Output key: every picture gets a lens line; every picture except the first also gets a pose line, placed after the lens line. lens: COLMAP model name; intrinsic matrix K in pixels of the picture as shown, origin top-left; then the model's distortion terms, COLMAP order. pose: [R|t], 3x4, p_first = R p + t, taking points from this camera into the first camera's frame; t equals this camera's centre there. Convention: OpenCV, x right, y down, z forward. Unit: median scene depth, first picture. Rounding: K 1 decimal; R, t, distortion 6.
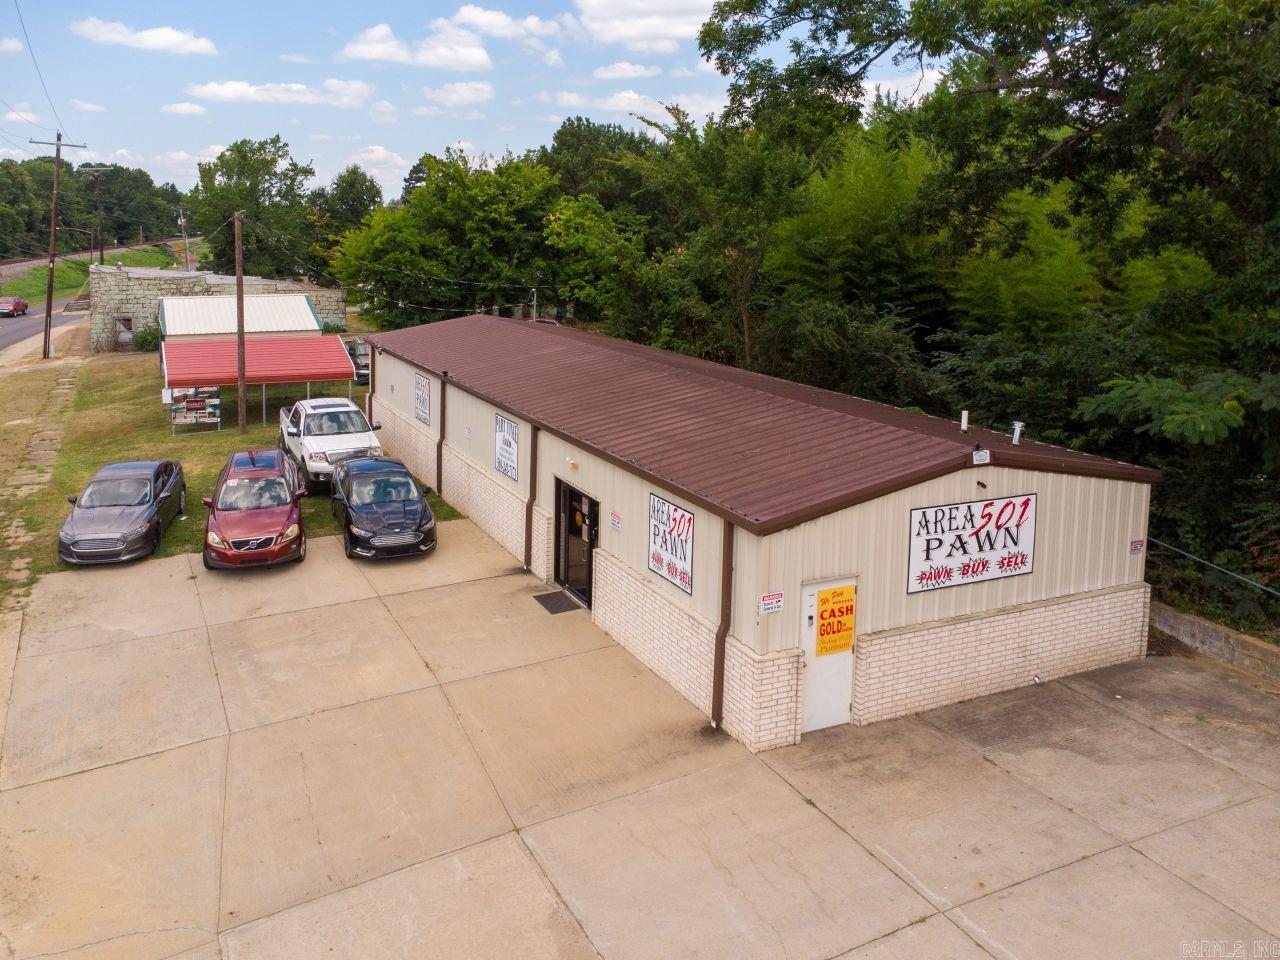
lens RADIAL K [[946.3, 0, 506.5], [0, 946.3, 311.6], [0, 0, 1]] dist [0.007504, -0.002285]
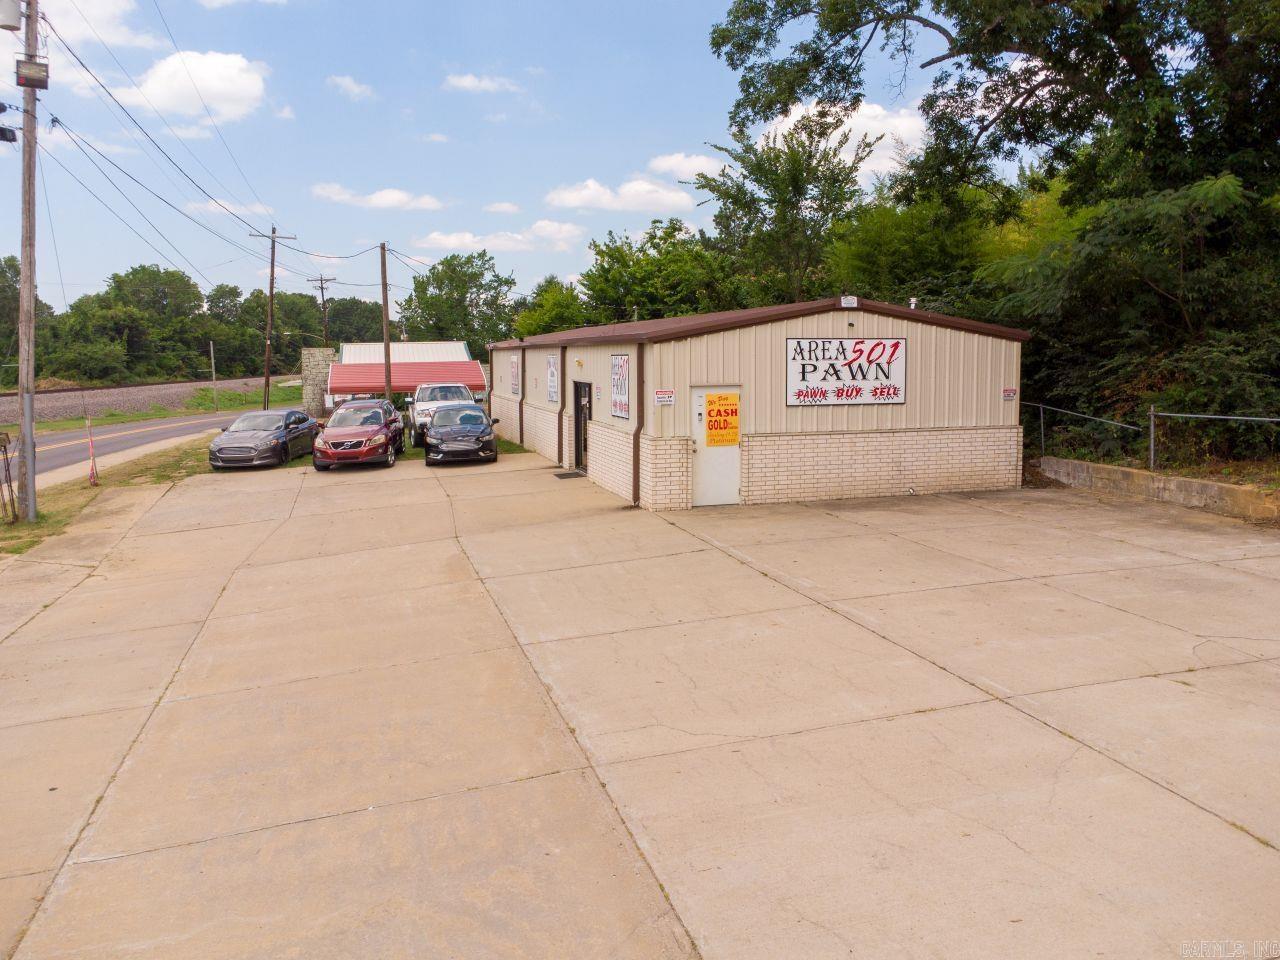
lens RADIAL K [[908.8, 0, 614.2], [0, 908.8, 436.5], [0, 0, 1]] dist [0.011918, -0.011745]
pose [[0.992453, -0.012778, -0.121956, 0.297473], [0.012552, 0.999918, -0.002622, 0.295935], [0.121980, 0.001071, 0.992532, -0.221645]]
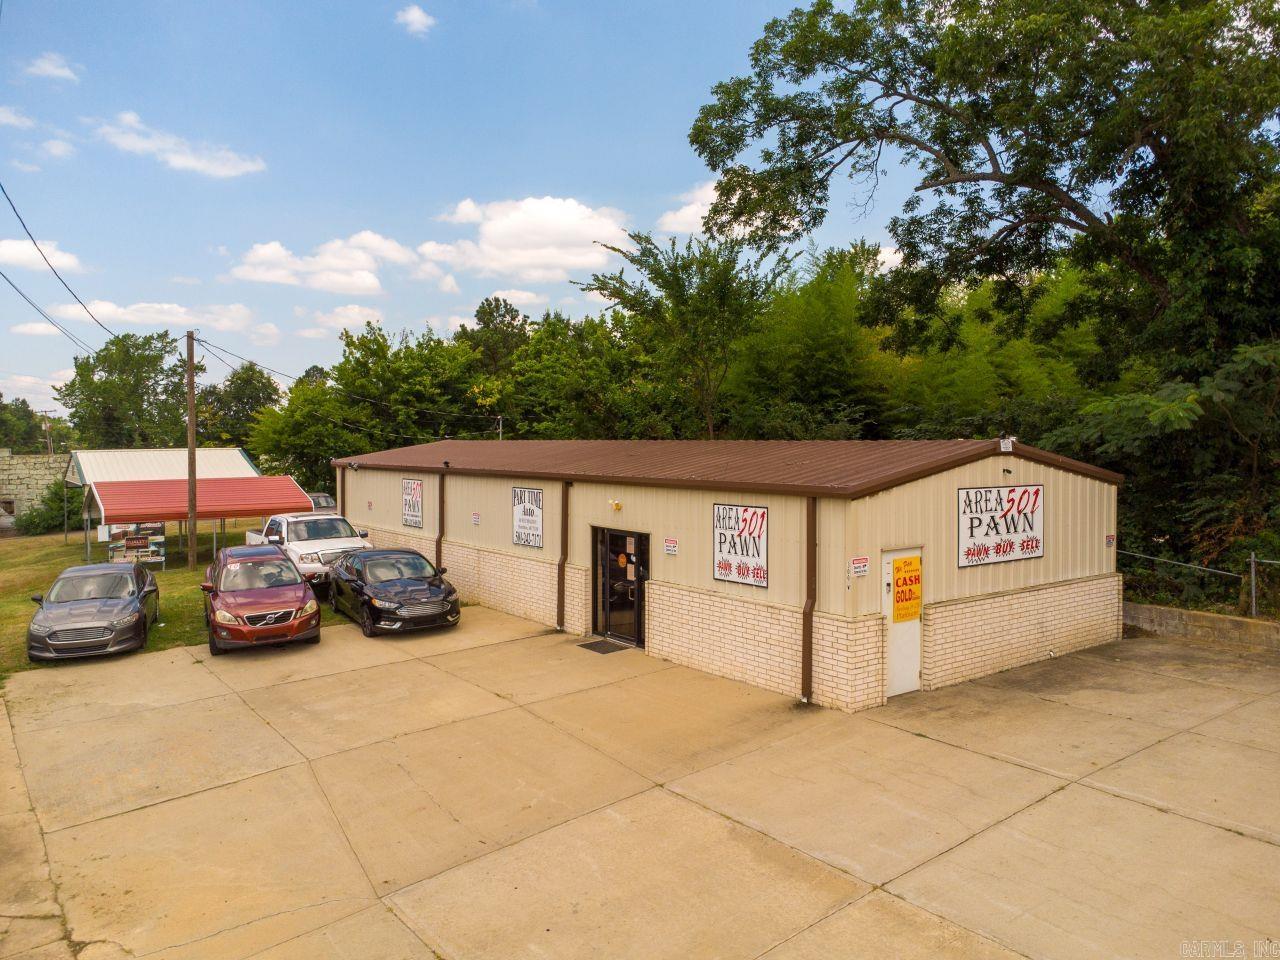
lens RADIAL K [[913.9, 0, 611.7], [0, 913.9, 464.0], [0, 0, 1]] dist [0.006517, -0.001863]
pose [[0.971809, -0.022207, 0.234722, -0.183530], [0.037779, 0.997357, -0.062056, 0.199390], [-0.232724, 0.069175, 0.970080, 0.053669]]
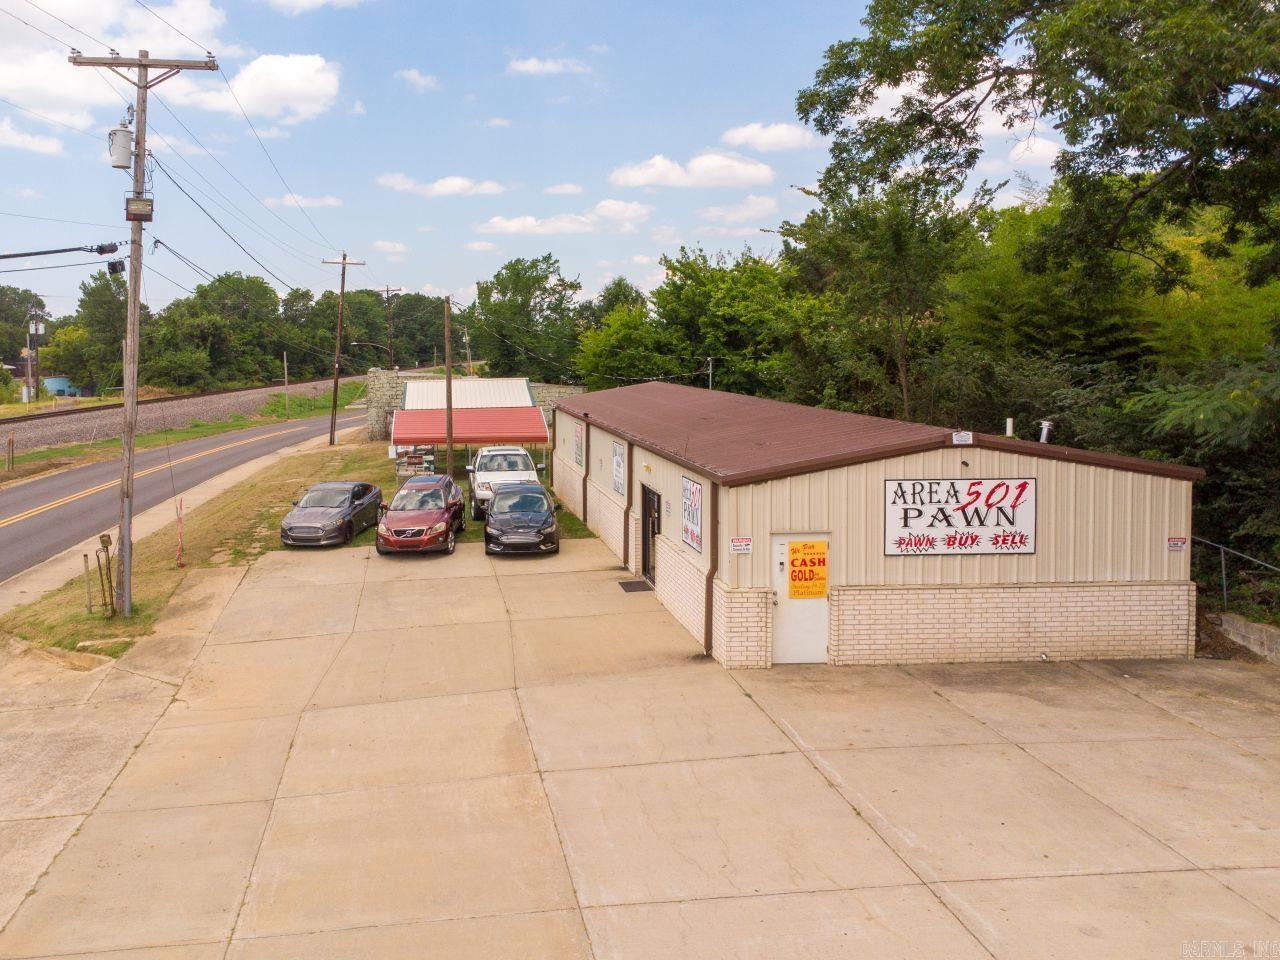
lens RADIAL K [[952.2, 0, 447.7], [0, 952.2, 391.8], [0, 0, 1]] dist [0.006834, -0.000687]
pose [[0.933327, -0.009434, -0.358904, 0.301548], [-0.006428, 0.999055, -0.042975, 0.133741], [0.358971, 0.042417, 0.932385, -0.235008]]
